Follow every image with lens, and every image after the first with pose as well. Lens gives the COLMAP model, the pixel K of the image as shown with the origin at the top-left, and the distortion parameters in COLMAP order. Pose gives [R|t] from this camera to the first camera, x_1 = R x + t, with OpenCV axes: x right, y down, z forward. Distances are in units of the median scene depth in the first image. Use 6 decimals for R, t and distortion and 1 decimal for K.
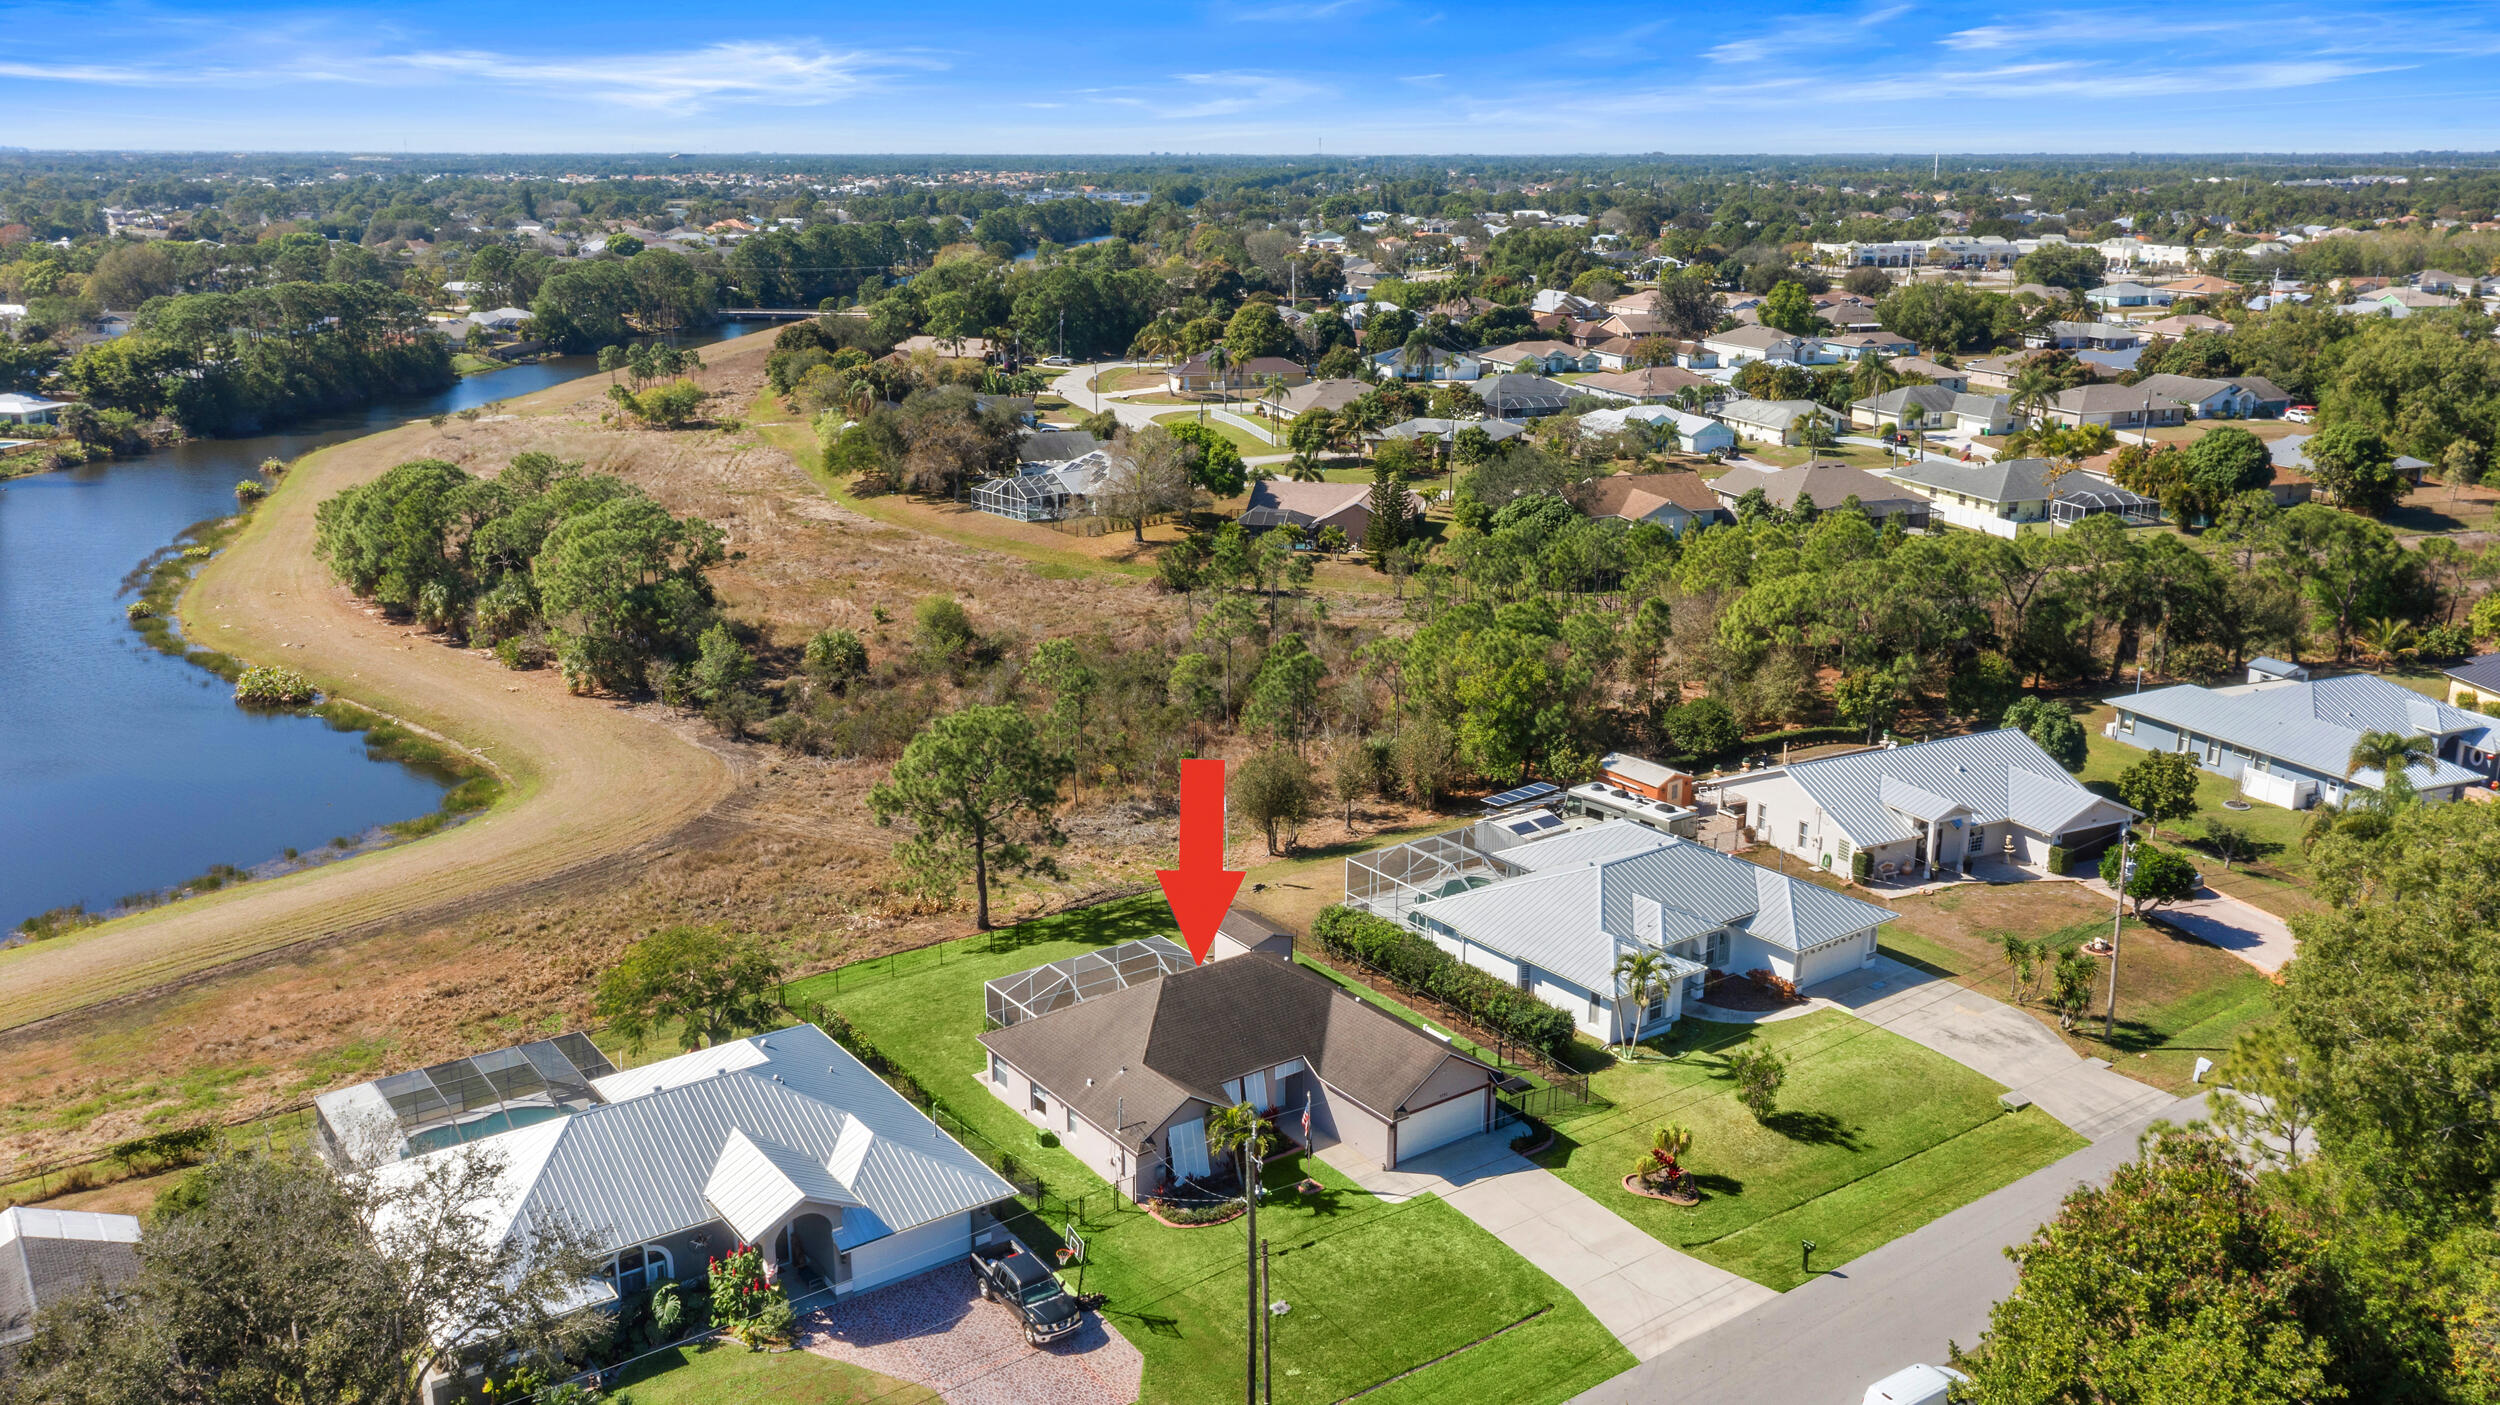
lens RADIAL K [[1985.9, 0, 1253.9], [0, 1985.9, 701.1], [0, 0, 1]] dist [0.005696, -0.000997]
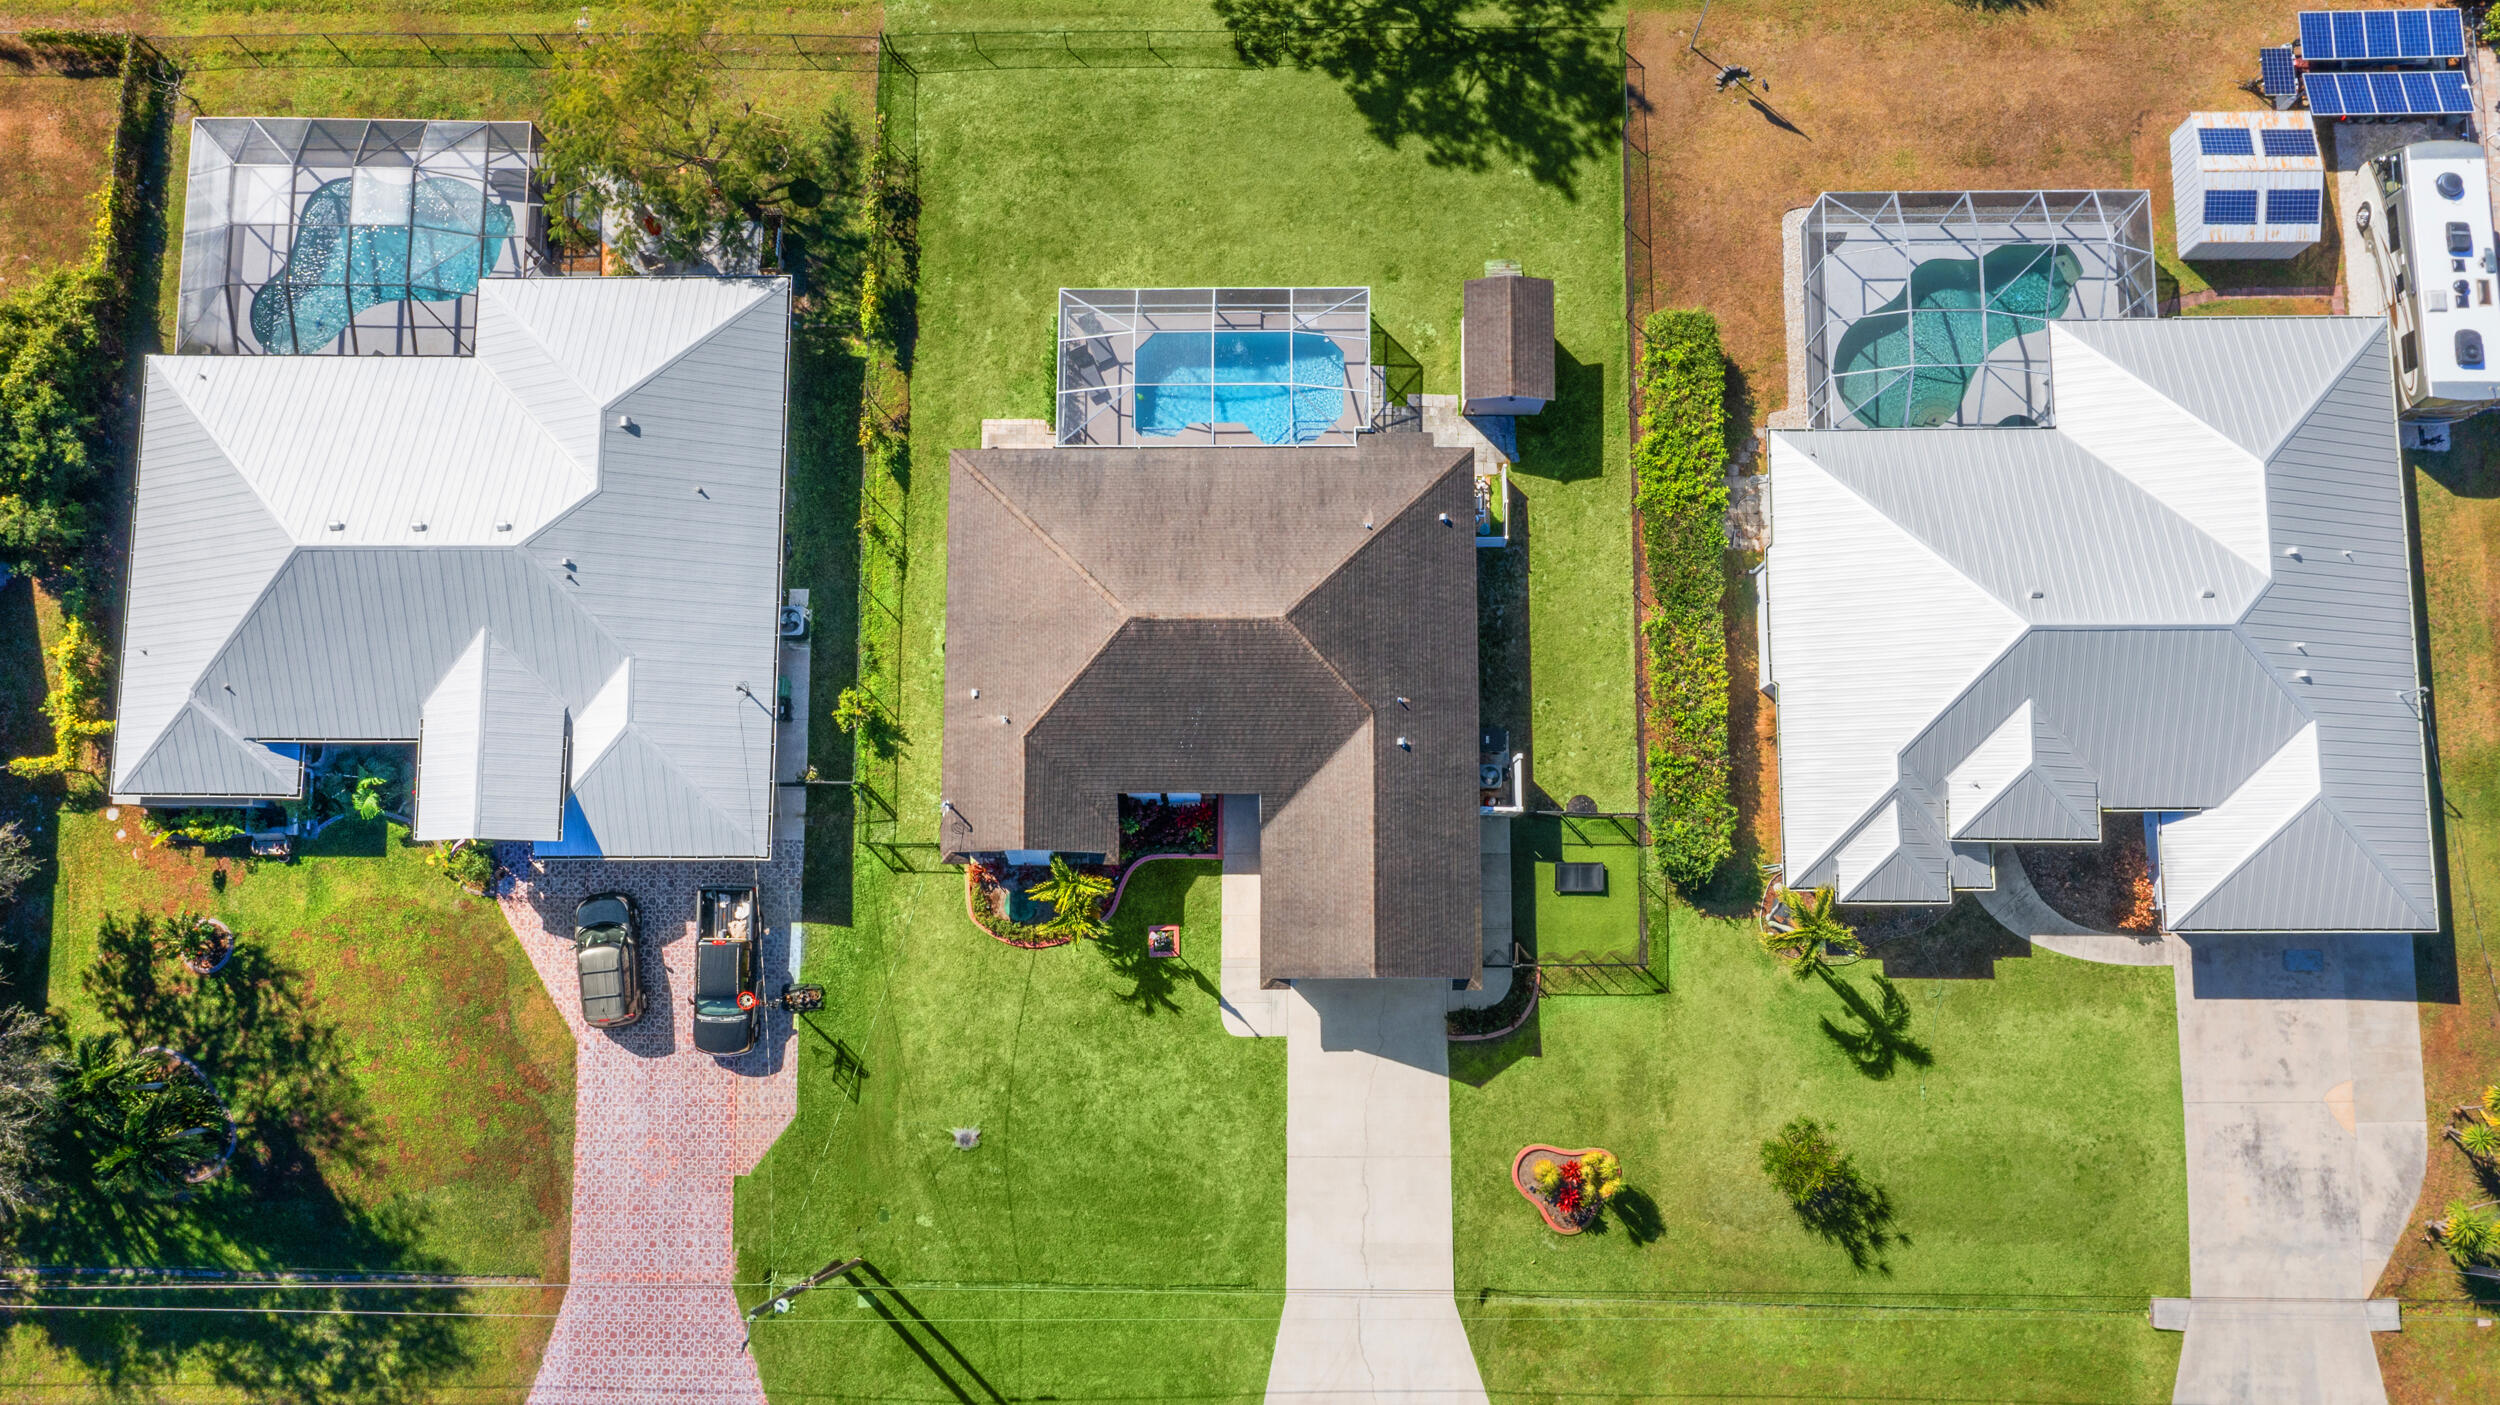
lens RADIAL K [[1995.3, 0, 1247.2], [0, 1995.3, 704.7], [0, 0, 1]] dist [-0.001635, 0.007474]
pose [[0.804159, 0.585803, -0.100813, 0.069119], [-0.141232, 0.353042, 0.924886, -0.454421], [0.577393, -0.729517, 0.366636, 0.696608]]
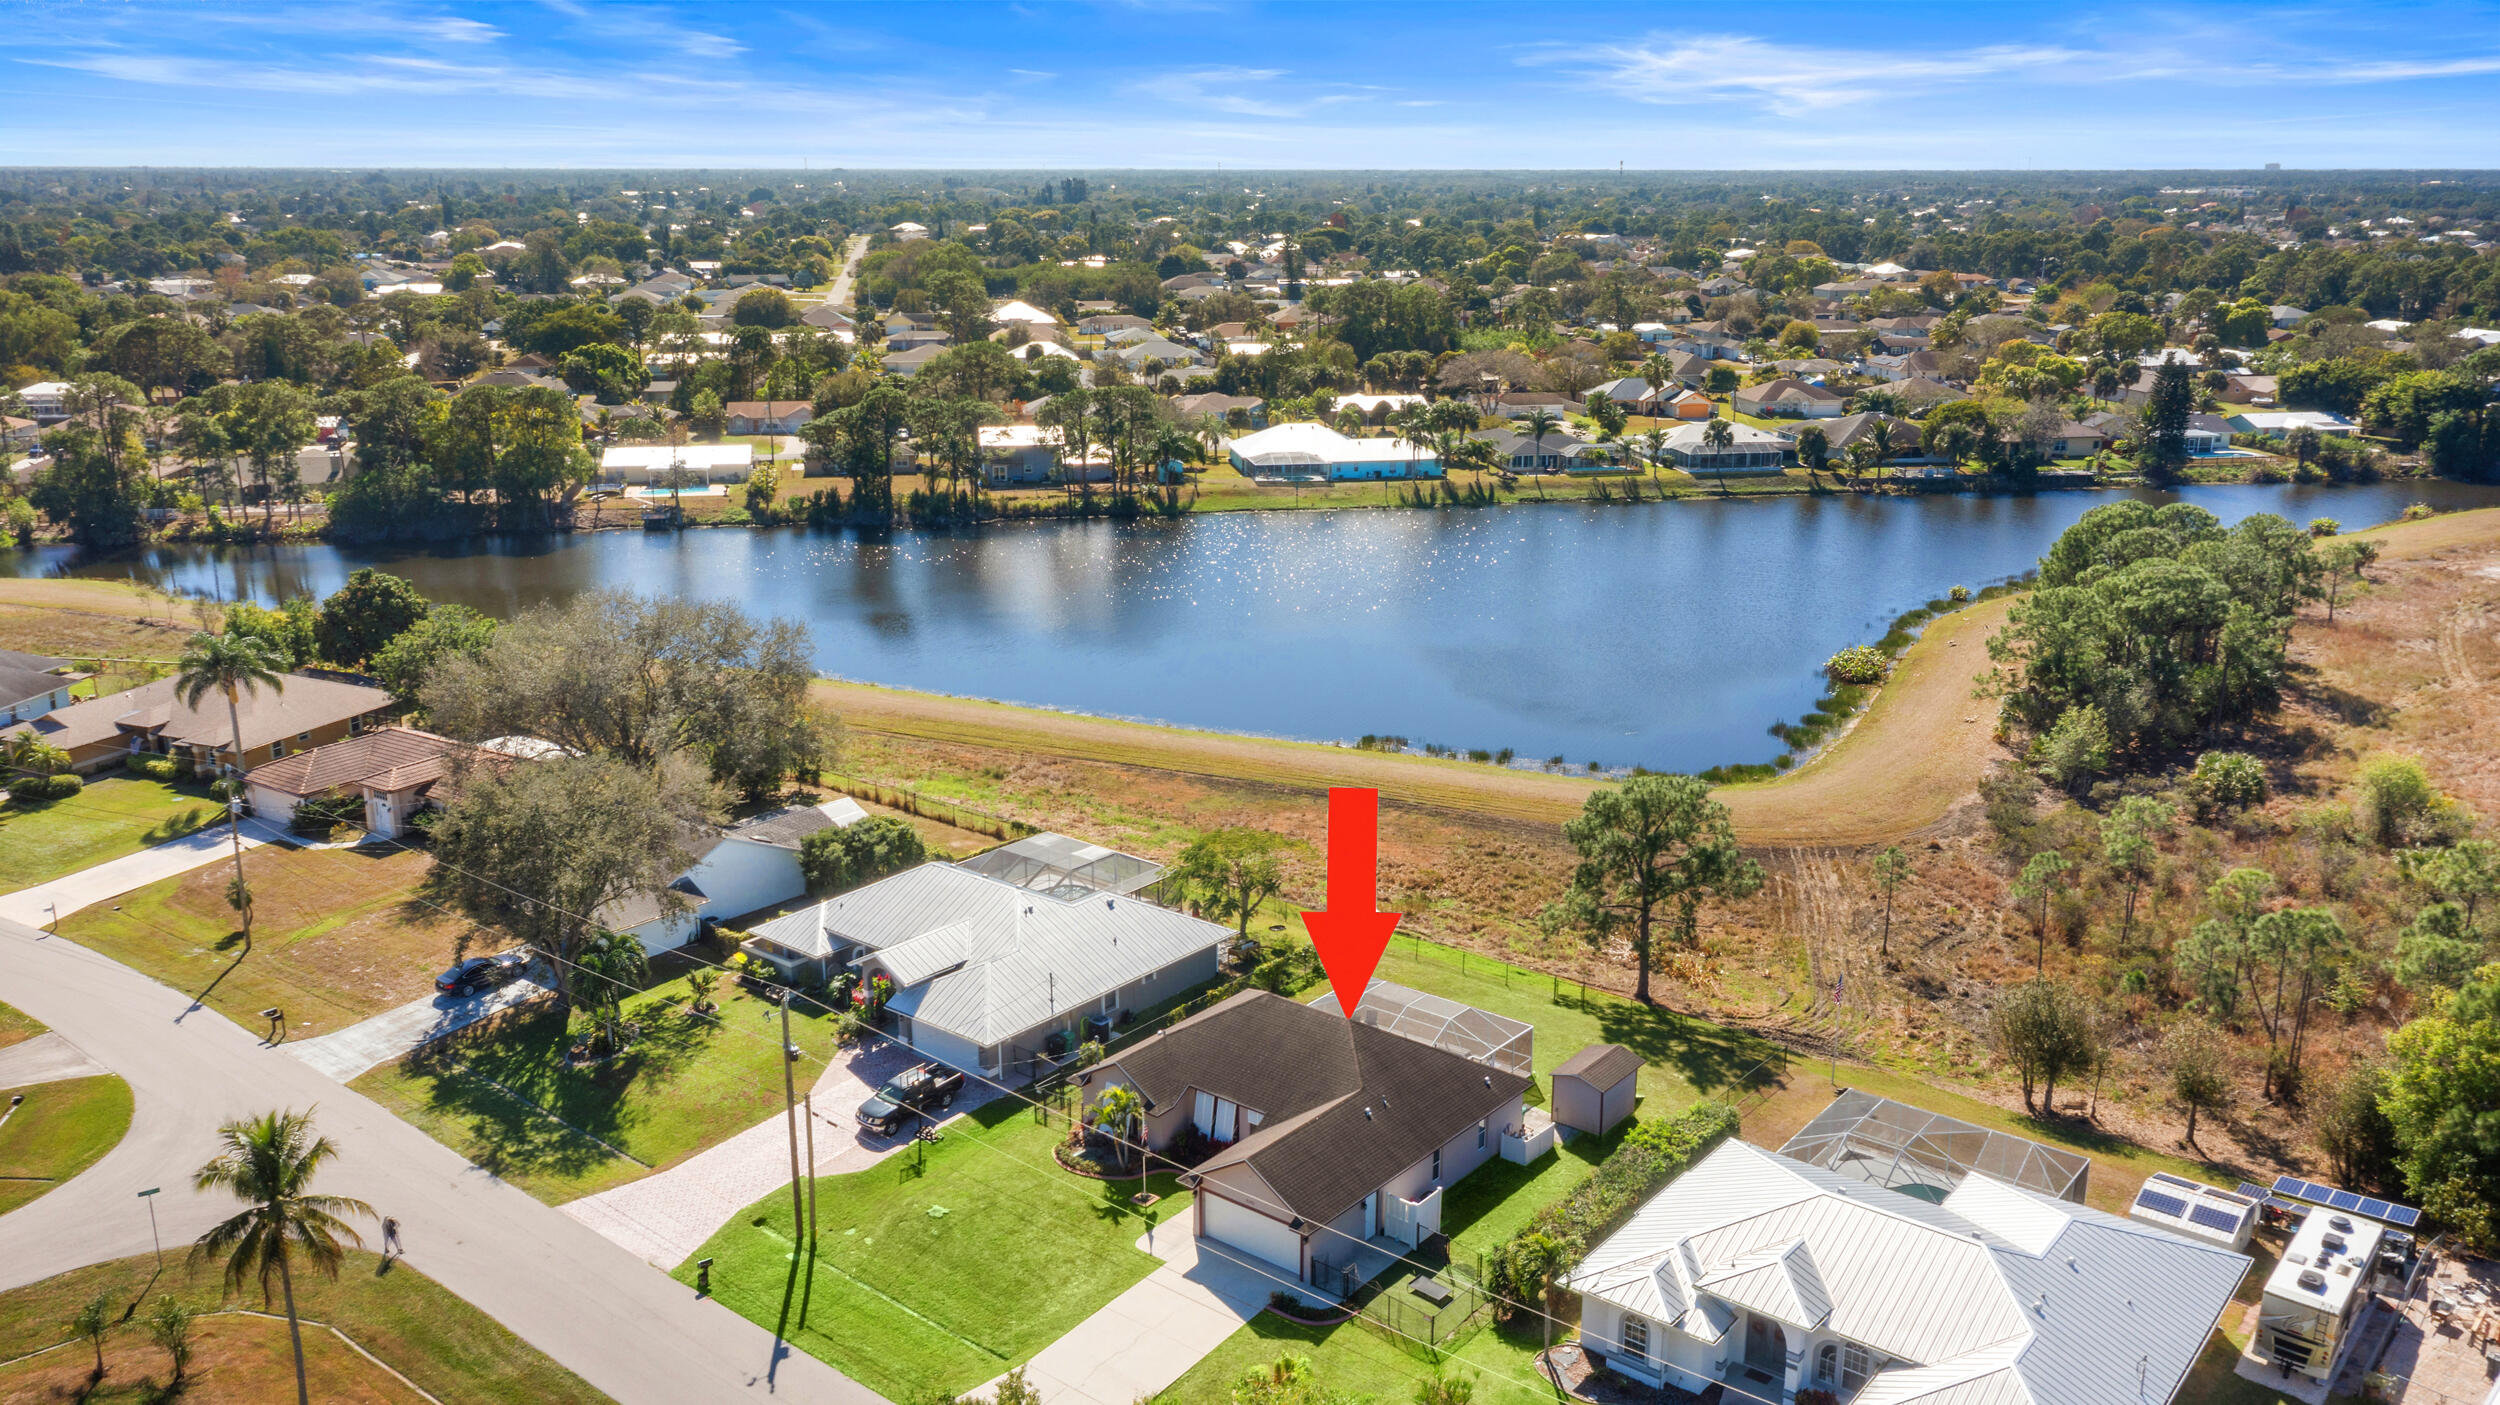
lens RADIAL K [[1985.9, 0, 1255.6], [0, 1985.9, 699.3], [0, 0, 1]] dist [0.005696, -0.000997]
pose [[0.256055, 0.249054, -0.934028, 0.834295], [-0.258232, 0.948749, 0.182187, -0.185201], [0.931532, 0.194546, 0.307245, 0.594211]]
